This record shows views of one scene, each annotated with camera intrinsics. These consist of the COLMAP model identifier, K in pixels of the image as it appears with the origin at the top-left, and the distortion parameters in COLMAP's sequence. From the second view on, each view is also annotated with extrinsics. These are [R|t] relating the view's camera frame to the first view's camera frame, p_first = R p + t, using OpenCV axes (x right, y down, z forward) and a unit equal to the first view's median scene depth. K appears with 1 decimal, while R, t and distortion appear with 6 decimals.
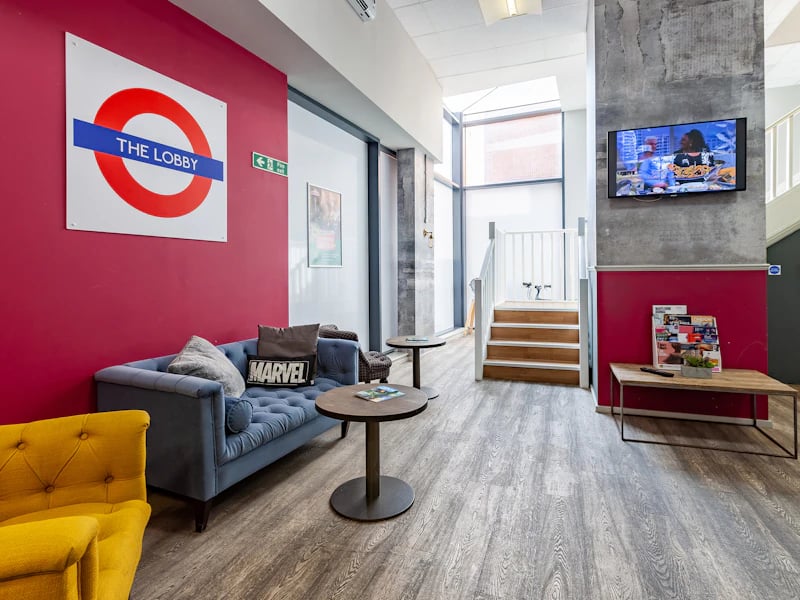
lens RADIAL K [[427.4, 0, 400.6], [0, 427.4, 272.5], [0, 0, 1]] dist [0.005099, -0.001137]
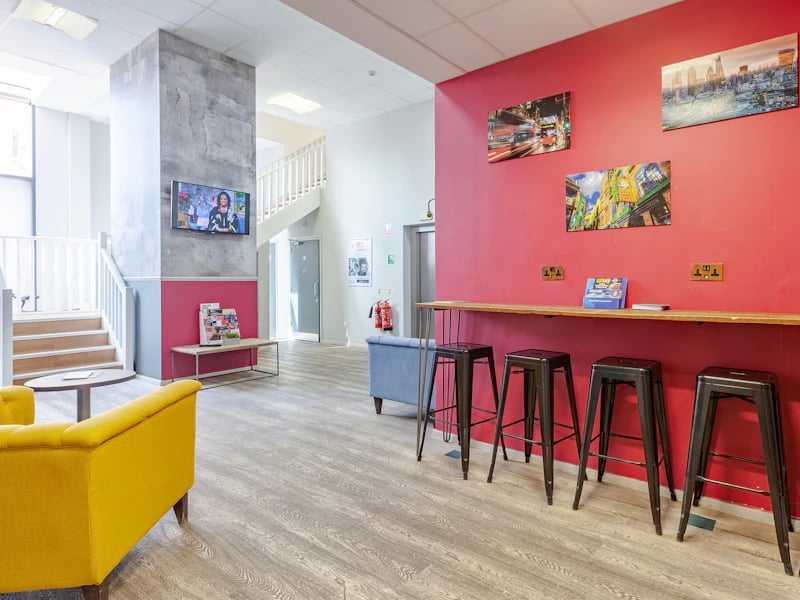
lens RADIAL K [[473.2, 0, 443.2], [0, 473.2, 285.1], [0, 0, 1]] dist [0.001655, -0.000326]
pose [[0.305606, -0.002202, 0.952156, -0.766987], [-0.001450, 0.999995, 0.002778, 0.005228], [-0.952157, -0.002230, 0.305601, -0.331166]]
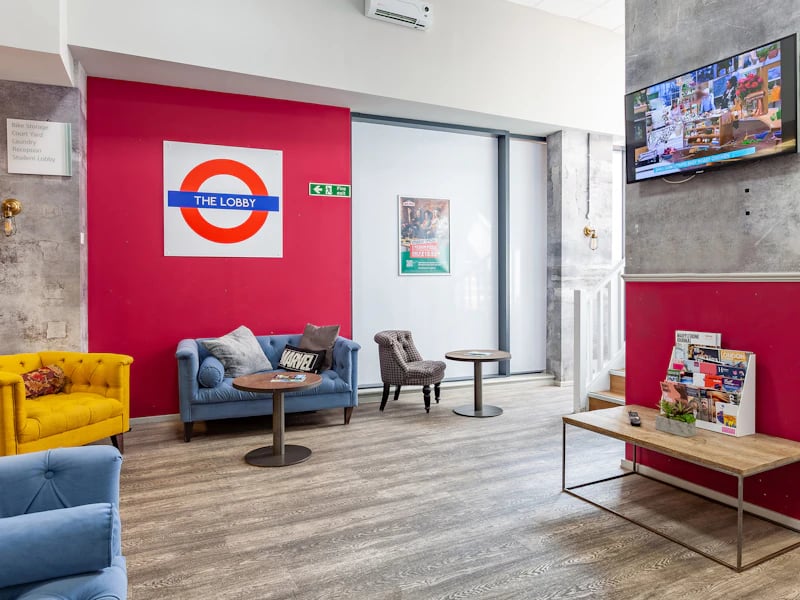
lens RADIAL K [[511.2, 0, 380.9], [0, 511.2, 287.5], [0, 0, 1]] dist [-0.005628, -0.001361]
pose [[0.735775, 0.014013, -0.677081, 0.841824], [-0.000272, 0.999792, 0.020396, -0.011872], [0.677226, -0.014823, 0.735626, 0.054600]]
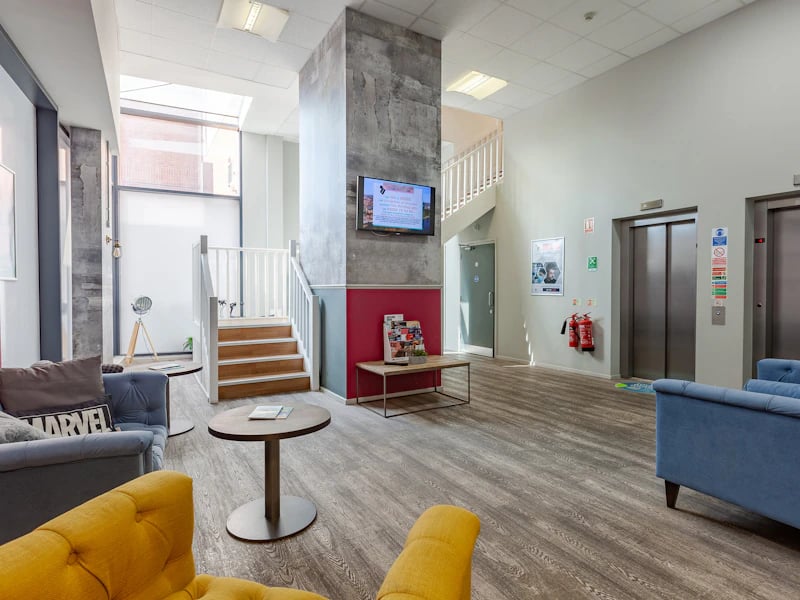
lens RADIAL K [[441.4, 0, 400.0], [0, 441.4, 300.0], [0, 0, 1]] dist [-0.004929, -0.000413]
pose [[0.639712, -0.010635, 0.768541, -0.452626], [-0.005798, 0.999809, 0.018662, 0.004428], [-0.768593, -0.016395, 0.639528, 0.096192]]
